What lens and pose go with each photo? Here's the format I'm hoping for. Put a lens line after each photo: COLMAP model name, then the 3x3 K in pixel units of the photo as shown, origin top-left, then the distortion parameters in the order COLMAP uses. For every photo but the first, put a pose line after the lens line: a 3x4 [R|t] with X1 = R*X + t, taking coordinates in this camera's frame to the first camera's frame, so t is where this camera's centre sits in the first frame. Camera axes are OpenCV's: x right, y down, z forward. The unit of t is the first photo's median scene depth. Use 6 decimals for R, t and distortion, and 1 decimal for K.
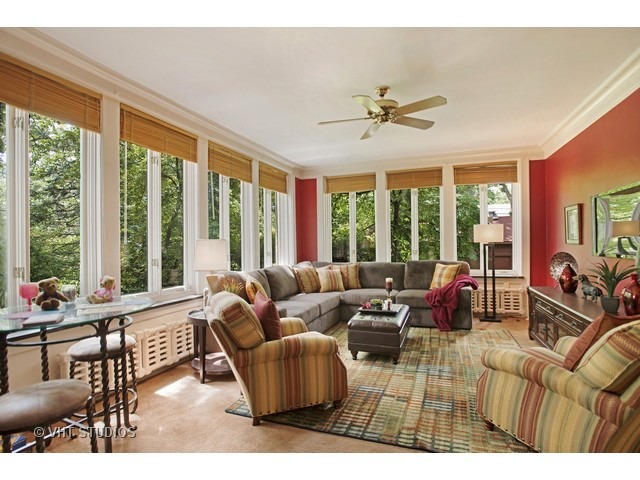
lens RADIAL K [[303.4, 0, 318.8], [0, 303.4, 241.0], [0, 0, 1]] dist [-0.019098, 0.000212]
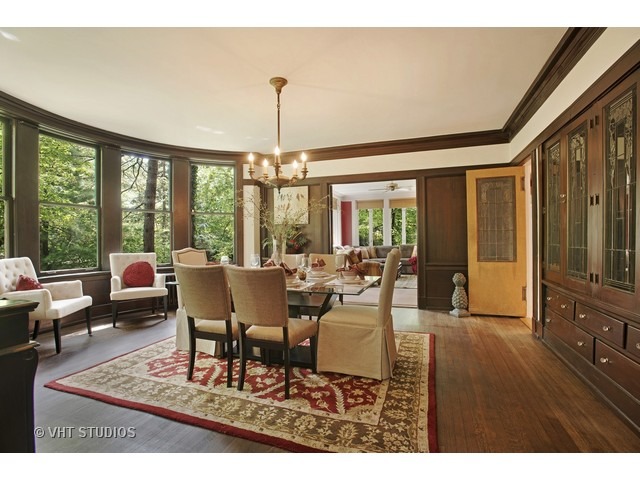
lens RADIAL K [[303.4, 0, 313.6], [0, 303.4, 241.9], [0, 0, 1]] dist [-0.019098, 0.000212]
pose [[0.999894, -0.003230, 0.014175, -0.279630], [0.003163, 0.999984, 0.004763, 0.034404], [-0.014190, -0.004718, 0.999888, -0.904234]]
